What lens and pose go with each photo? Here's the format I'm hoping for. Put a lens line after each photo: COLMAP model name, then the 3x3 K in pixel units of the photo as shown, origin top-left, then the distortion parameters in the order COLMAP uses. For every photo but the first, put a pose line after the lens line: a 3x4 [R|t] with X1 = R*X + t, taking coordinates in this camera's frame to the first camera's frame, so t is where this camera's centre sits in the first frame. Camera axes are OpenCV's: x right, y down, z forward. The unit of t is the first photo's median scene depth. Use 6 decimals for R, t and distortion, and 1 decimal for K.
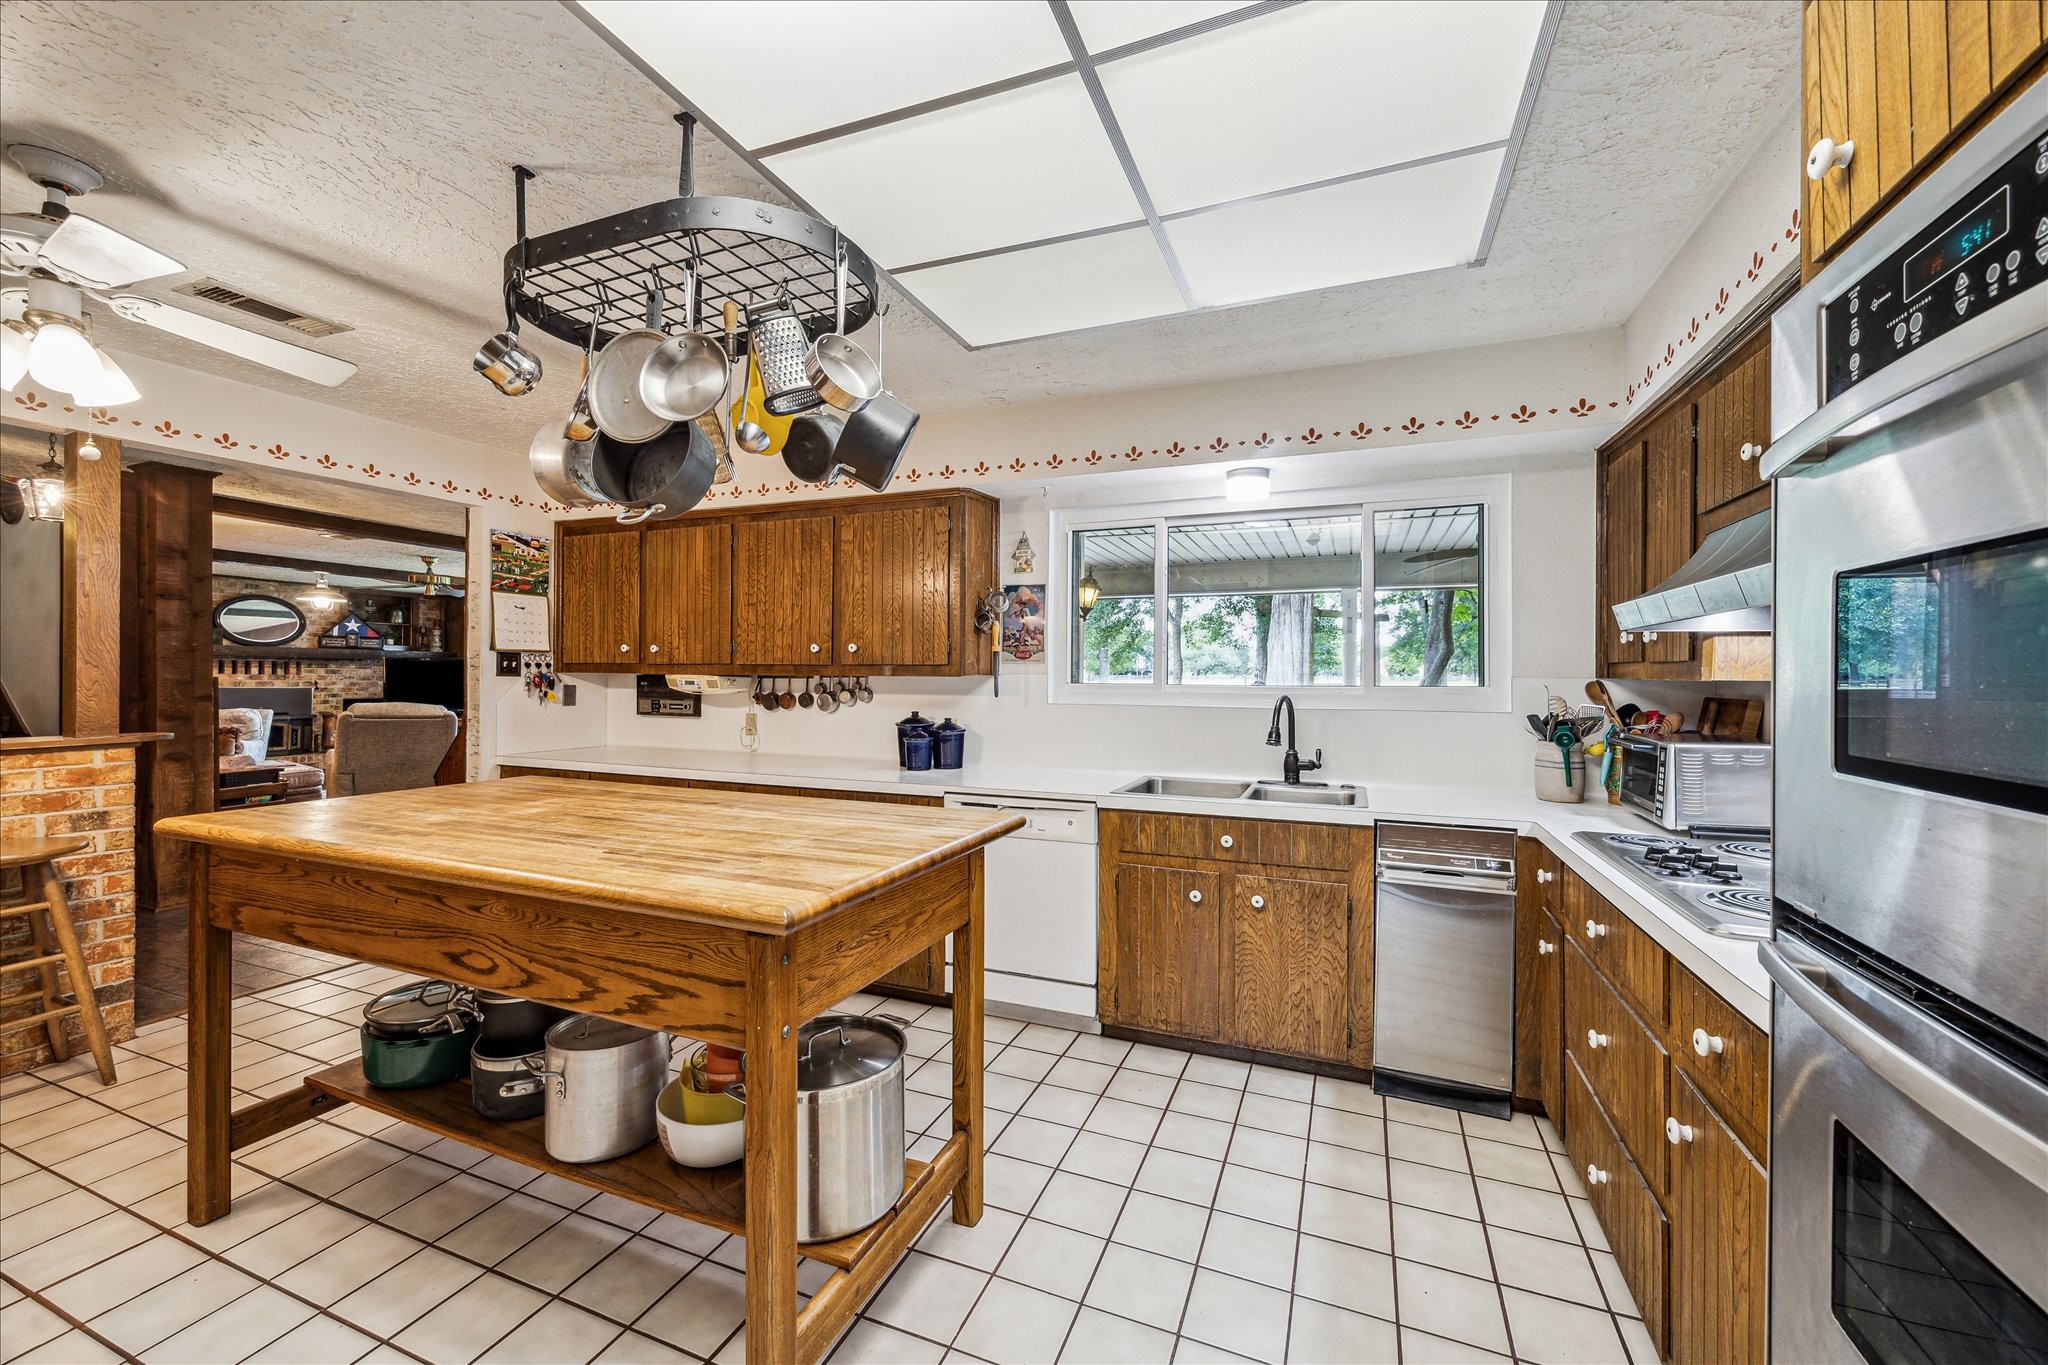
lens RADIAL K [[806.5, 0, 1028.0], [0, 806.5, 672.9], [0, 0, 1]] dist [0.001430, 0.000089]
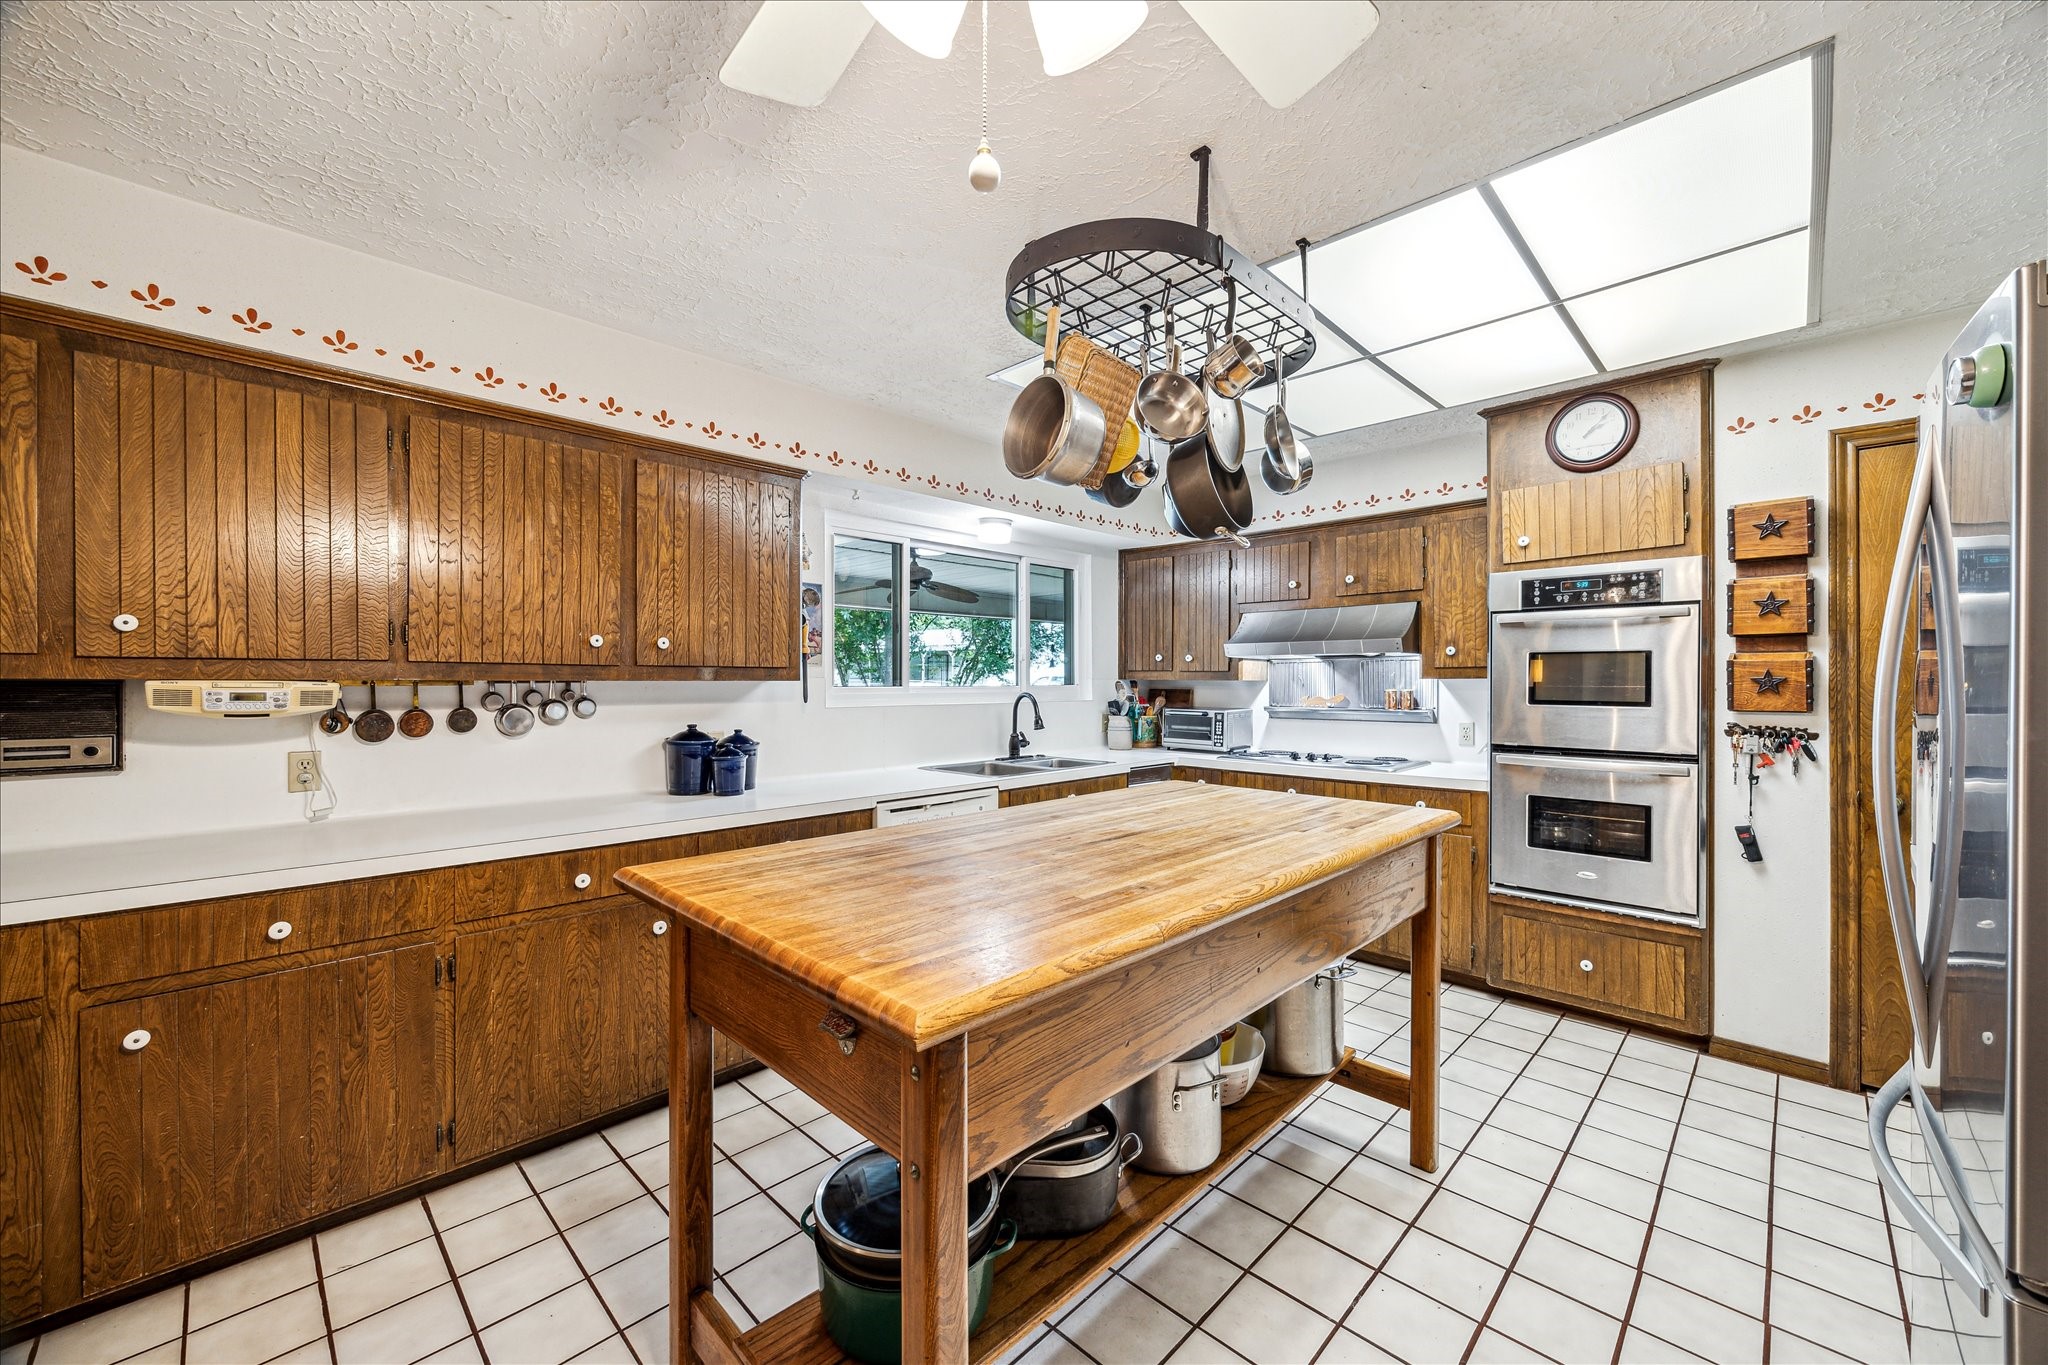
lens RADIAL K [[794.8, 0, 1024.0], [0, 794.8, 682.5], [0, 0, 1]] dist [-0.000120, 0.000011]
pose [[0.390429, -0.007990, 0.920598, -0.746021], [0.003185, 0.999968, 0.007328, 0.001369], [-0.920628, 0.000071, 0.390442, 0.397574]]
